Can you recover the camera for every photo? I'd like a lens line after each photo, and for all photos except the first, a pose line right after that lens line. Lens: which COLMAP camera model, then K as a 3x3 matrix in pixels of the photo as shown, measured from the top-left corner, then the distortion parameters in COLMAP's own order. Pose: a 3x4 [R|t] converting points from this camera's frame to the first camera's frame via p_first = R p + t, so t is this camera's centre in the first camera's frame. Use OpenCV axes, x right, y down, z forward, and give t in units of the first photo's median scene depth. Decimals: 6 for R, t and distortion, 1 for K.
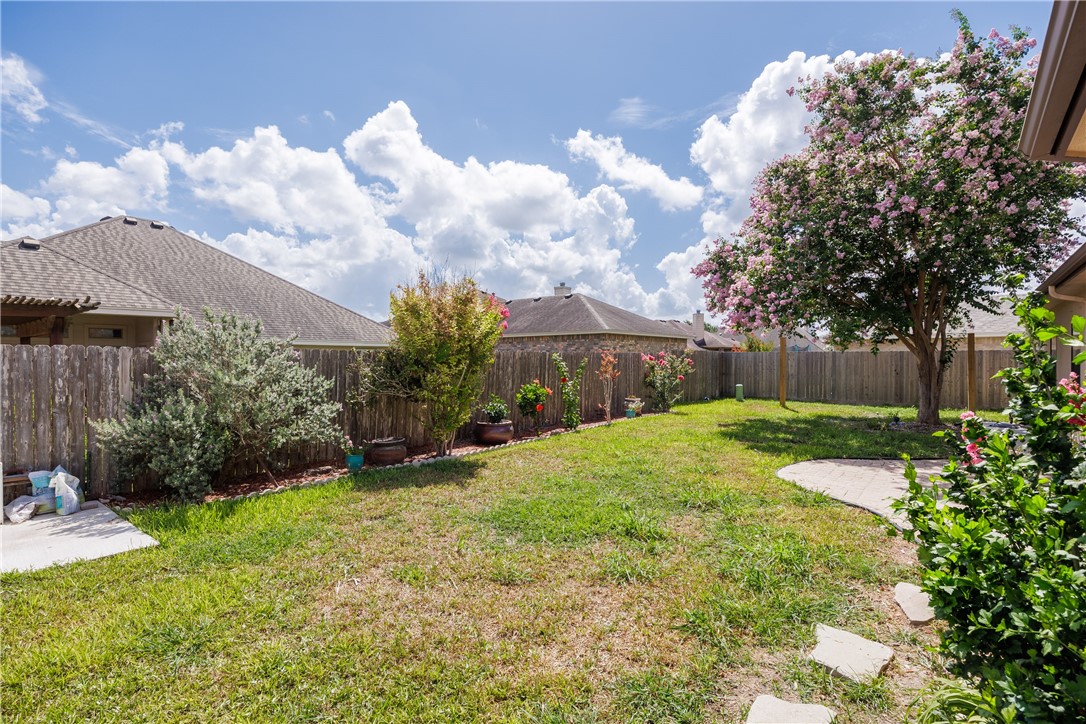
lens RADIAL K [[536.4, 0, 543.4], [0, 536.4, 374.4], [0, 0, 1]] dist [-0.000721, -0.000384]
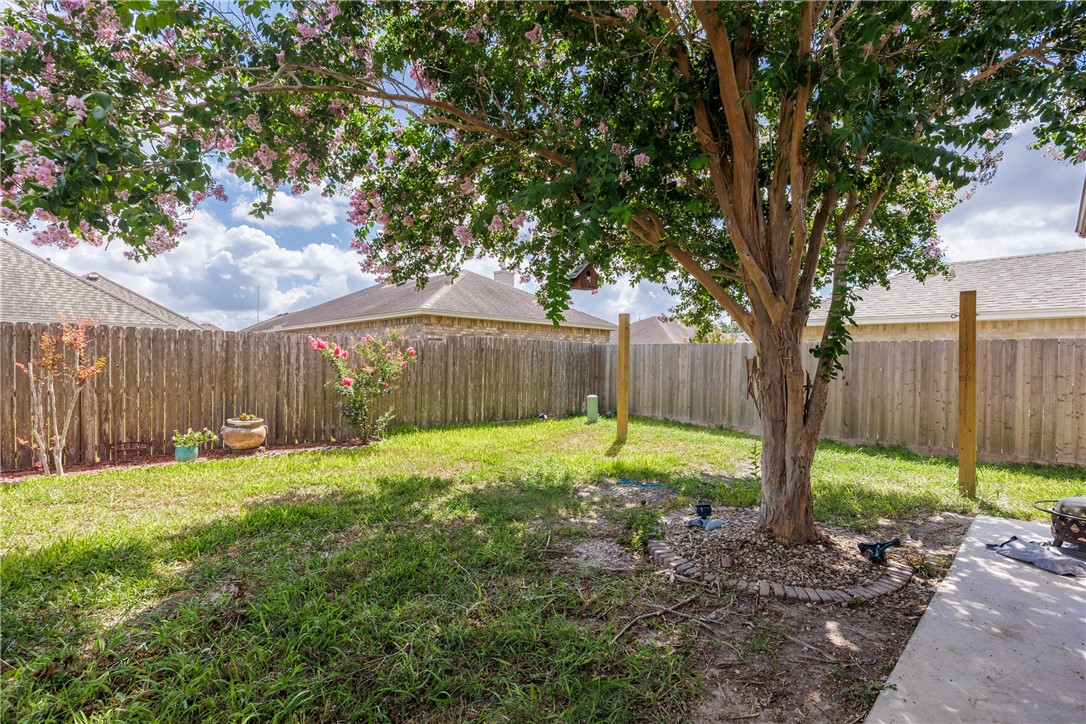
lens RADIAL K [[476.6, 0, 561.9], [0, 476.6, 361.5], [0, 0, 1]] dist [-0.003779, -0.000420]
pose [[0.989172, 0.018207, -0.145625, 0.427305], [-0.022102, 0.999439, -0.025176, -0.005194], [0.145085, 0.028122, 0.989020, 0.464865]]
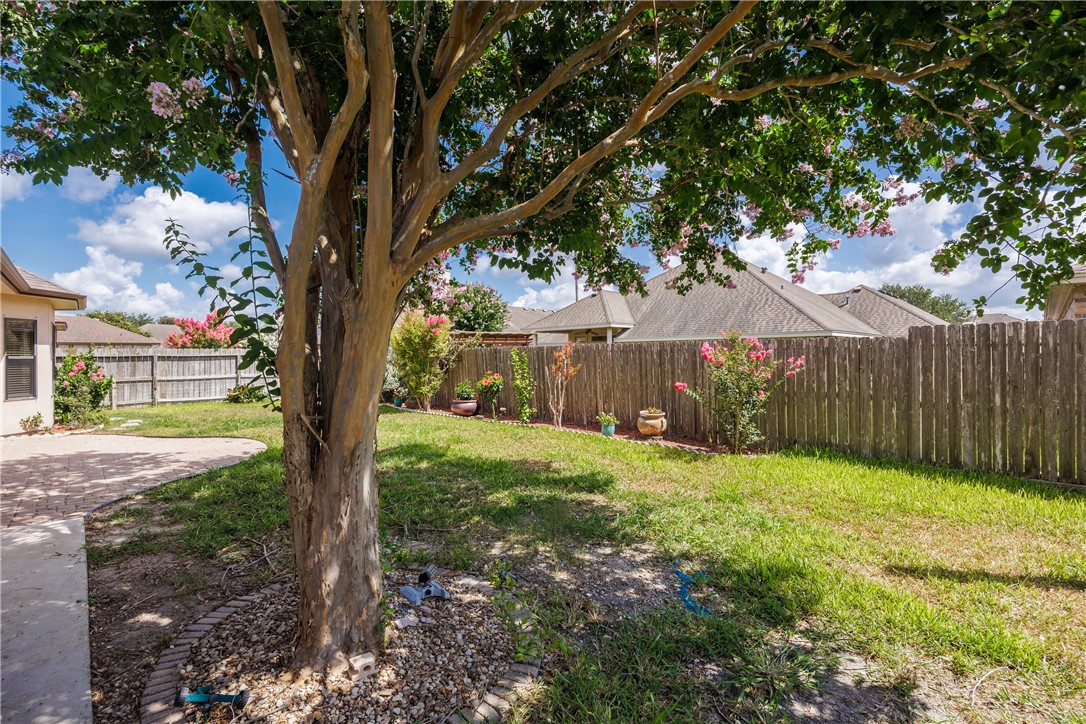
lens RADIAL K [[494.2, 0, 543.0], [0, 494.2, 362.0], [0, 0, 1]] dist [-0.002497, -0.000265]
pose [[-0.167188, 0.016775, -0.985782, 0.623624], [-0.018583, 0.999624, 0.020163, -0.020807], [0.985750, 0.021690, -0.166814, 0.765650]]
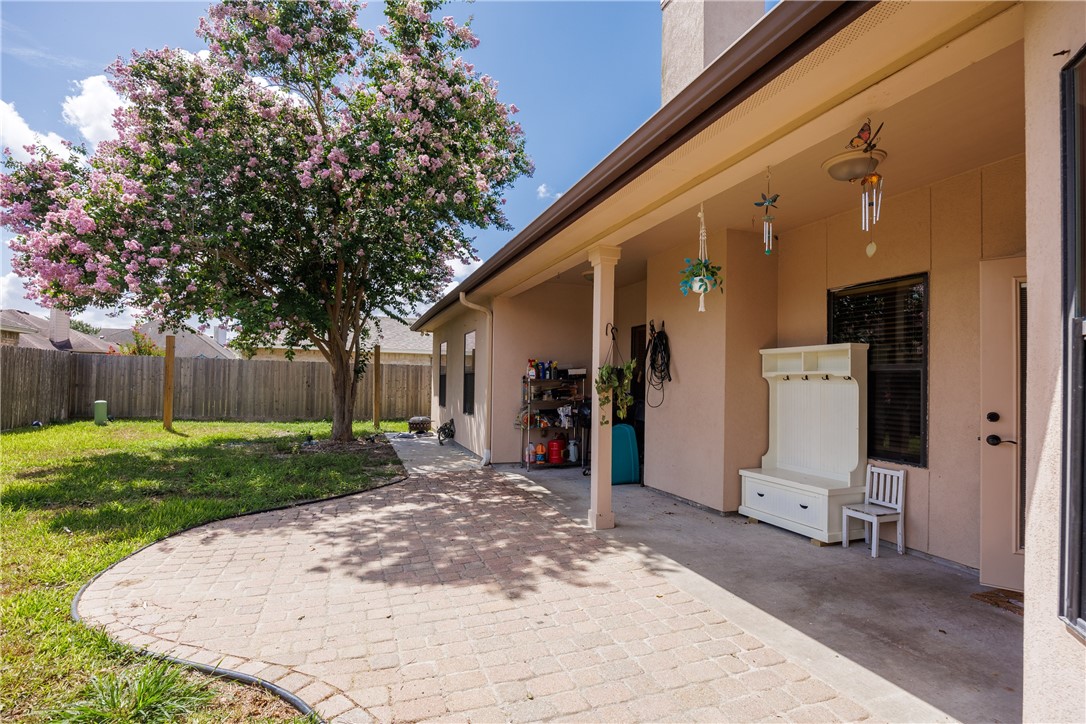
lens RADIAL K [[514.6, 0, 542.4], [0, 514.6, 368.4], [0, 0, 1]] dist [-0.012212, -0.000574]
pose [[0.524272, 0.035124, 0.850826, 0.109156], [-0.000427, 0.999160, -0.040984, 0.004443], [-0.851551, 0.021123, 0.523847, 0.180044]]
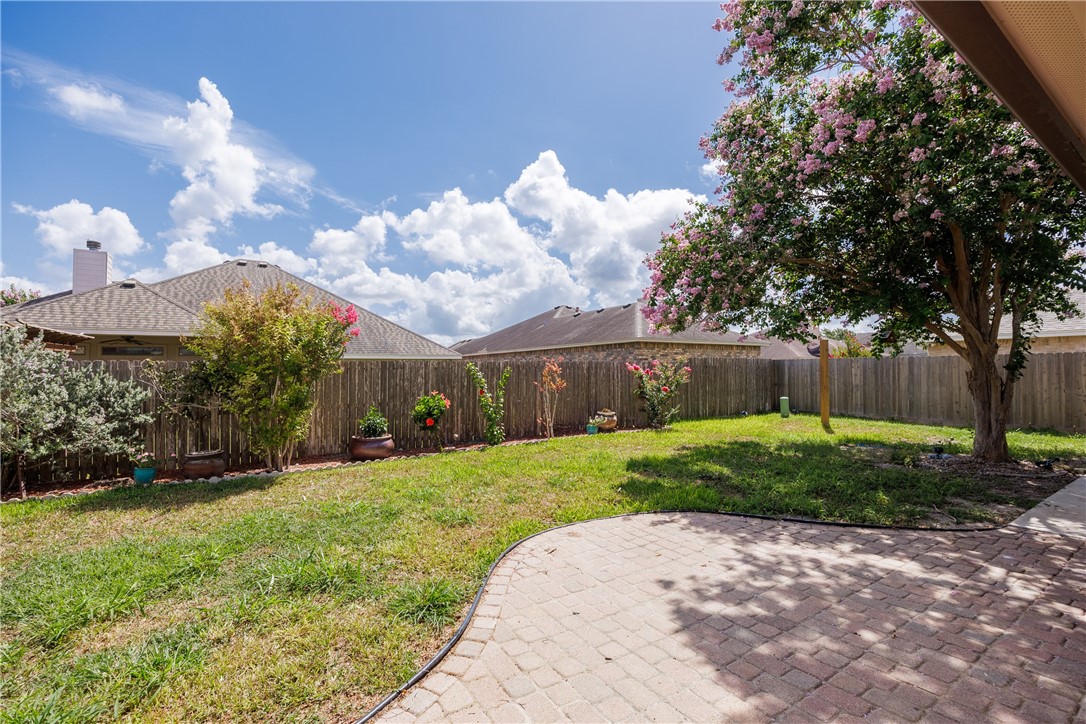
lens RADIAL K [[471.7, 0, 546.1], [0, 471.7, 361.3], [0, 0, 1]] dist [-0.000265, -0.000346]
pose [[0.947588, -0.013503, -0.319210, 0.259395], [-0.001538, 0.998902, -0.046822, -0.002257], [0.319491, 0.044859, 0.946527, 0.170693]]
